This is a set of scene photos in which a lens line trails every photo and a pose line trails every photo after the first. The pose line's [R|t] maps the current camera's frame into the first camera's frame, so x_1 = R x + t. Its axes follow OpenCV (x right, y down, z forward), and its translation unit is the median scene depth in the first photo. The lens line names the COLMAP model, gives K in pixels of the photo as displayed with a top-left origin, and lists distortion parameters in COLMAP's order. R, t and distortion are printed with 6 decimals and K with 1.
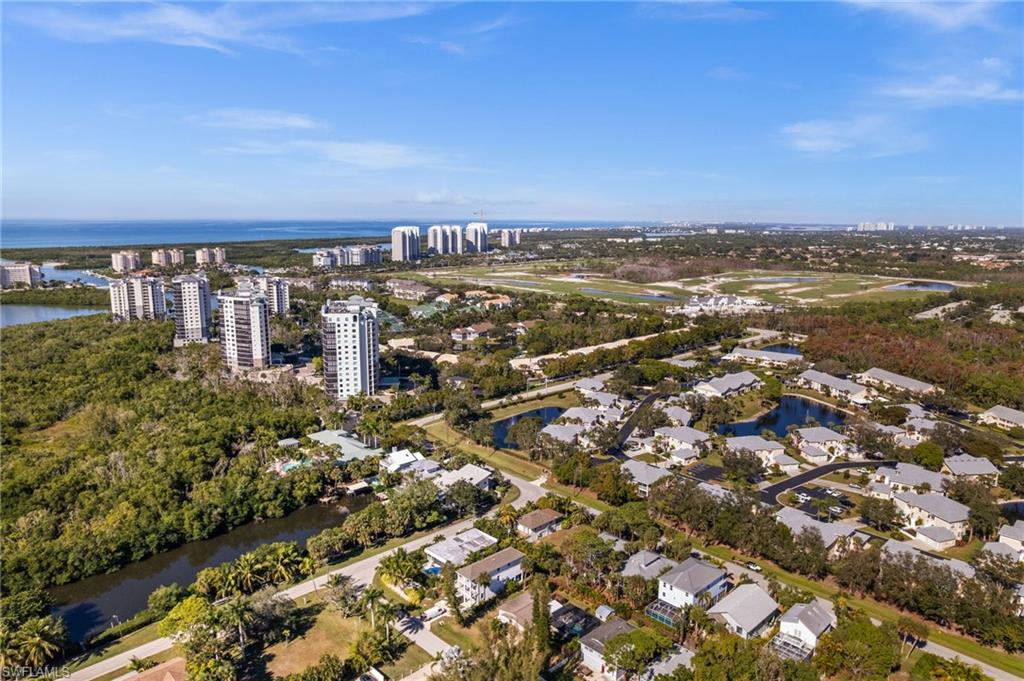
lens RADIAL K [[672.5, 0, 520.8], [0, 672.5, 337.0], [0, 0, 1]] dist [-0.054024, 0.000822]
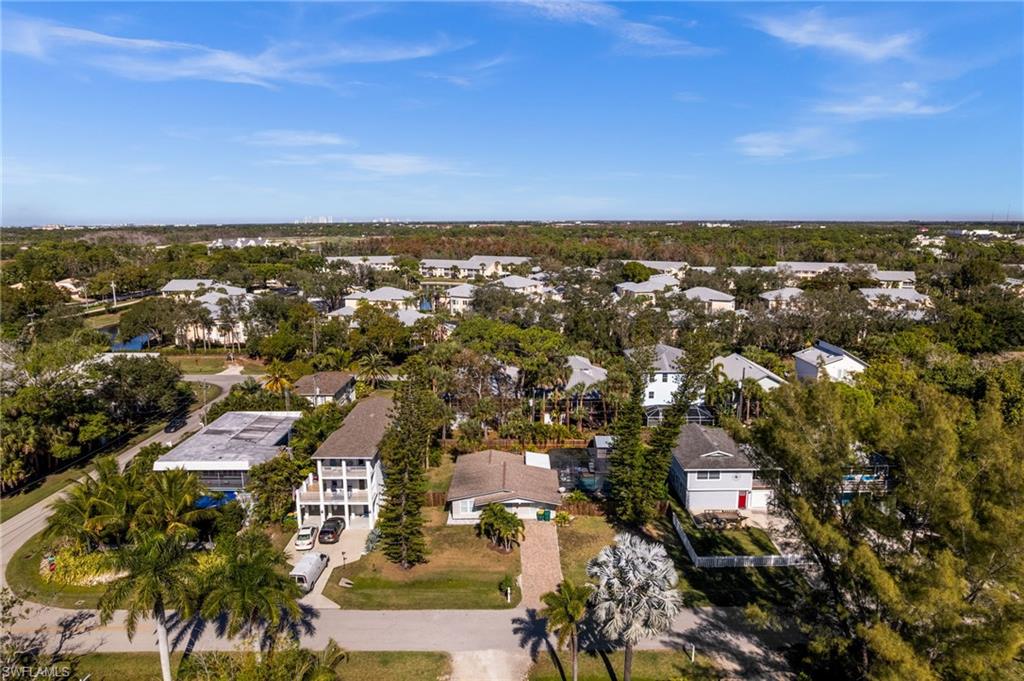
lens RADIAL K [[652.2, 0, 517.1], [0, 652.2, 343.4], [0, 0, 1]] dist [-0.083785, 0.079821]
pose [[0.703737, -0.148454, 0.694777, -0.161509], [0.139584, 0.987756, 0.069671, 0.170834], [-0.696613, 0.047950, 0.715843, 0.400330]]
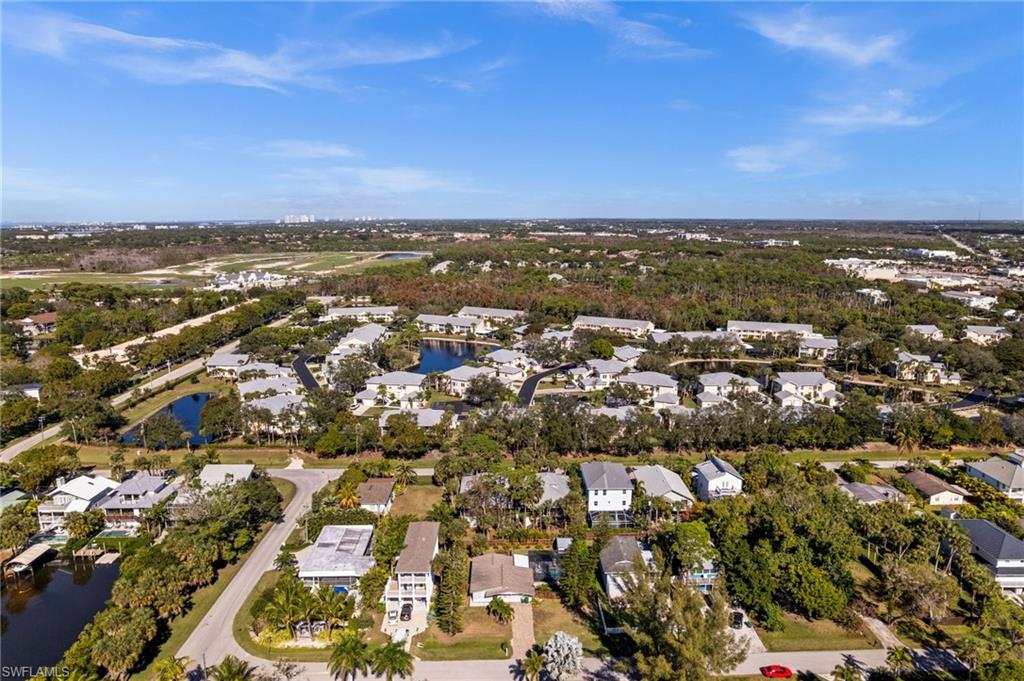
lens RADIAL K [[657.3, 0, 517.7], [0, 657.3, 341.0], [0, 0, 1]] dist [-0.076586, 0.070517]
pose [[0.685276, -0.149425, 0.712789, -0.278841], [0.138877, 0.987577, 0.073513, 0.052076], [-0.714919, 0.048613, 0.697515, 0.266166]]
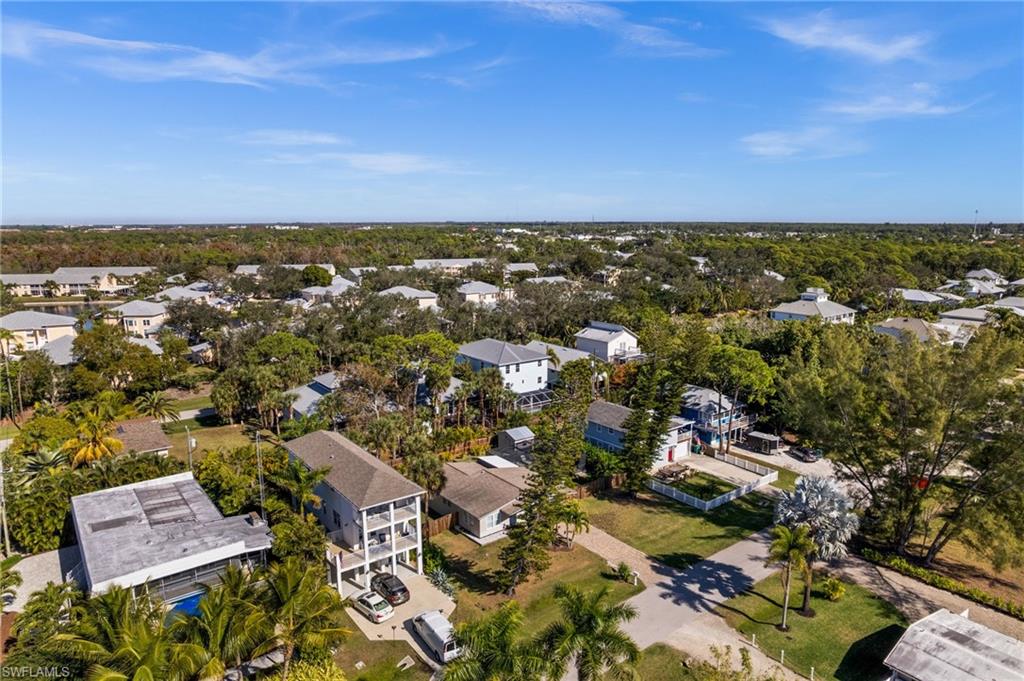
lens RADIAL K [[652.2, 0, 517.1], [0, 652.2, 343.4], [0, 0, 1]] dist [-0.083785, 0.079821]
pose [[0.124291, -0.196719, 0.972550, -0.225414], [0.179113, 0.968497, 0.173009, 0.146355], [-0.975946, 0.152692, 0.155611, 0.536243]]
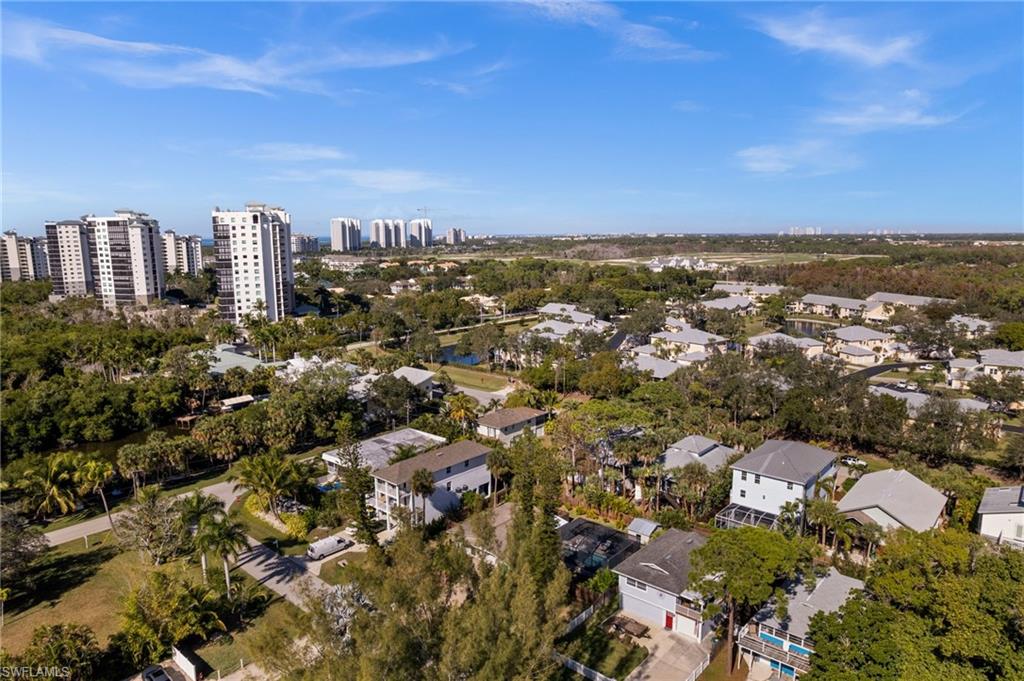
lens RADIAL K [[657.3, 0, 517.7], [0, 657.3, 341.0], [0, 0, 1]] dist [-0.076586, 0.070517]
pose [[0.996710, -0.031700, 0.074591, -0.007885], [0.032652, 0.999400, -0.011571, 0.154800], [-0.074179, 0.013969, 0.997147, 0.277100]]
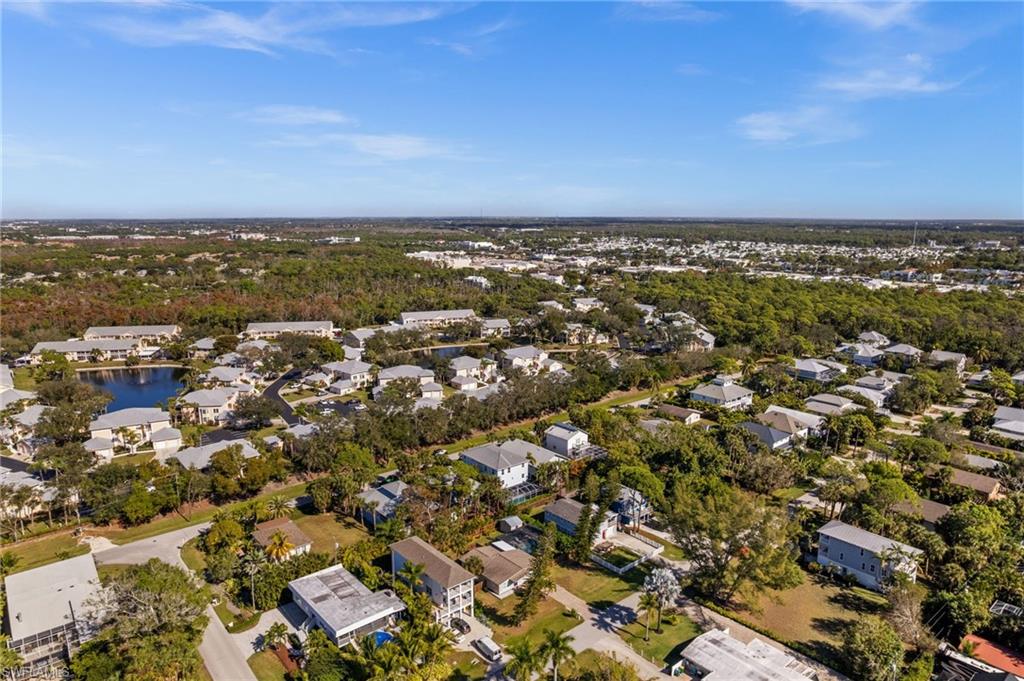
lens RADIAL K [[657.3, 0, 517.7], [0, 657.3, 341.0], [0, 0, 1]] dist [-0.076586, 0.070517]
pose [[0.068319, -0.200117, 0.977387, -0.408392], [0.176653, 0.966623, 0.185565, 0.007899], [-0.981899, 0.159981, 0.101390, 0.511643]]
